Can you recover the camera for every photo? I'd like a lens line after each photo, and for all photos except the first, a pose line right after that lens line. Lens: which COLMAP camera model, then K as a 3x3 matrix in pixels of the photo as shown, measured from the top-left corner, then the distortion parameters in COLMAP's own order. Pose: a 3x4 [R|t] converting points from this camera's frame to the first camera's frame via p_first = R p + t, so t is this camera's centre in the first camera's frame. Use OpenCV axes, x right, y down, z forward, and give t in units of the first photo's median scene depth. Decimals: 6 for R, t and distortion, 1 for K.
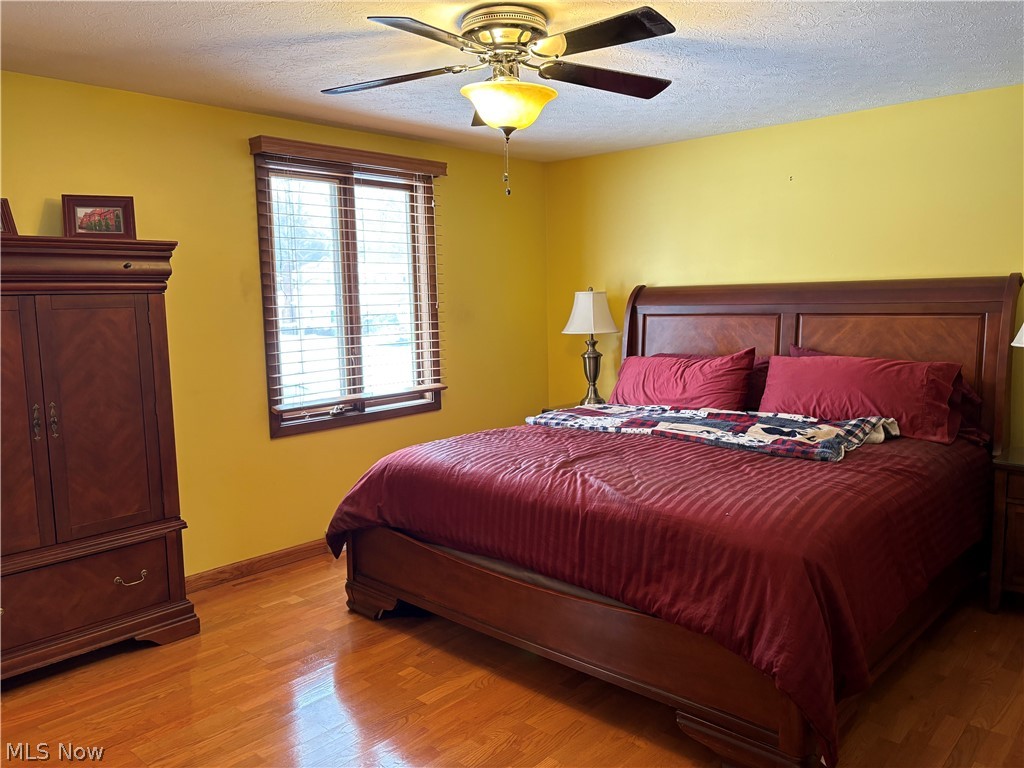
lens RADIAL K [[778.1, 0, 516.5], [0, 778.1, 388.2], [0, 0, 1]] dist [0.049321, -0.047756]
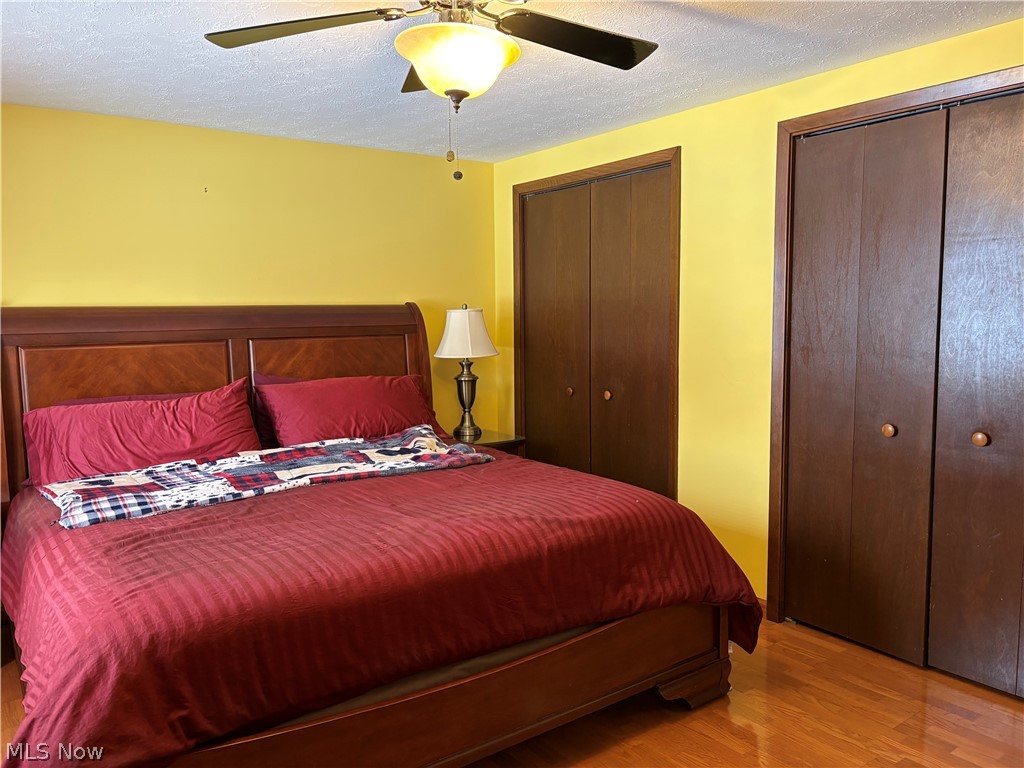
lens RADIAL K [[778.1, 0, 516.6], [0, 778.1, 381.3], [0, 0, 1]] dist [0.049321, -0.047756]
pose [[0.185912, -0.068344, 0.980187, -0.554083], [0.126510, 0.990940, 0.045099, -0.053629], [-0.974388, 0.115619, 0.192874, 0.589223]]
